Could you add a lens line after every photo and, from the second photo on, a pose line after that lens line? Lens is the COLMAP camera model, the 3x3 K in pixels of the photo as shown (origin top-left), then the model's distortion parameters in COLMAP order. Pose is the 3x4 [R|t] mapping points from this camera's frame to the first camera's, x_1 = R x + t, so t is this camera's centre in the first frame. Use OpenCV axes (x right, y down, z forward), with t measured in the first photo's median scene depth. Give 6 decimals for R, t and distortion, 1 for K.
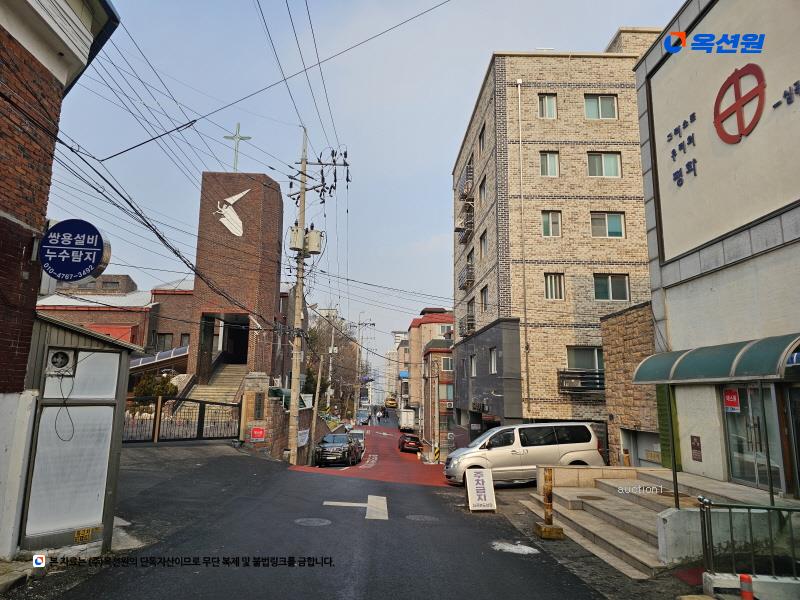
lens RADIAL K [[535.9, 0, 392.6], [0, 535.9, 299.9], [0, 0, 1]] dist [0.050669, -0.033266]
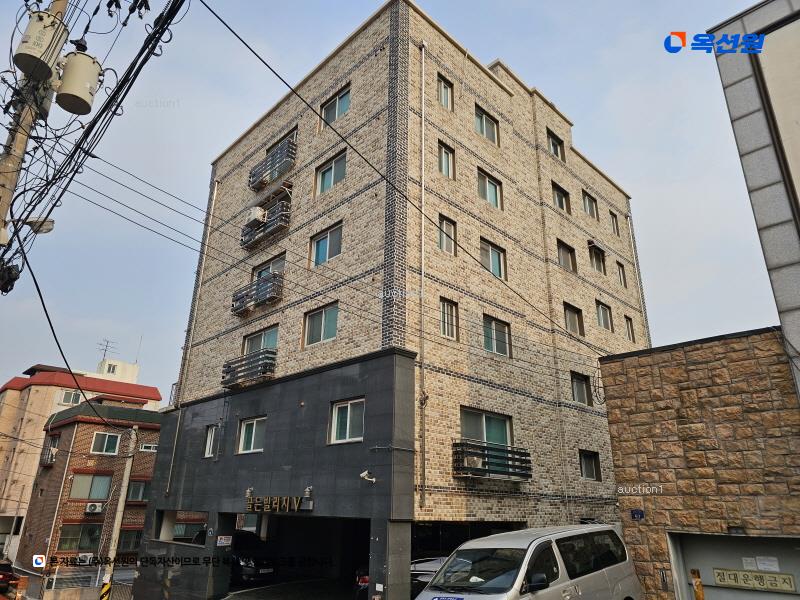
lens RADIAL K [[535.9, 0, 397.9], [0, 535.9, 300.7], [0, 0, 1]] dist [0.050669, -0.033266]
pose [[0.742476, 0.237640, 0.626304, -0.191604], [-0.123180, 0.967451, -0.221054, 0.116551], [-0.658450, 0.086979, 0.747582, 0.533188]]
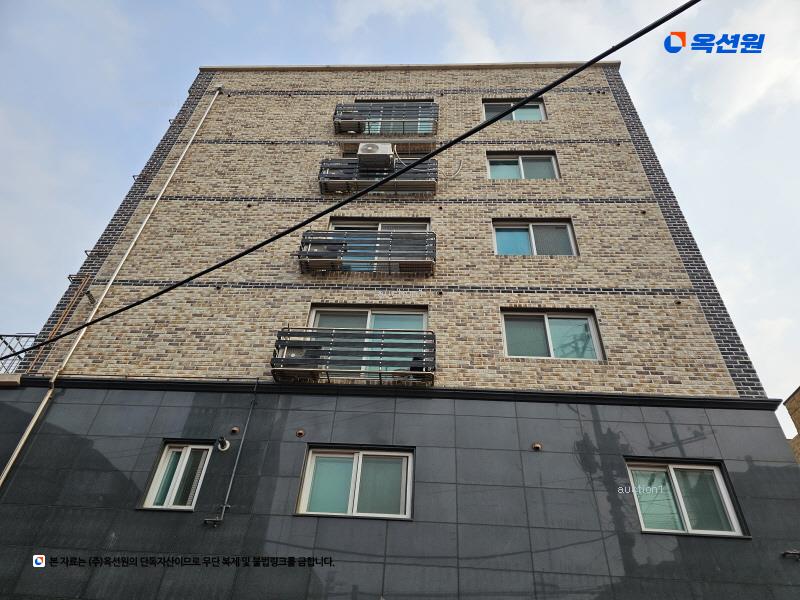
lens RADIAL K [[535.9, 0, 399.1], [0, 535.9, 307.6], [0, 0, 1]] dist [0.050669, -0.033266]
pose [[0.080251, 0.647544, 0.757790, -0.171189], [-0.232820, 0.751390, -0.617420, 0.296652], [-0.969203, -0.126880, 0.211061, 1.195574]]
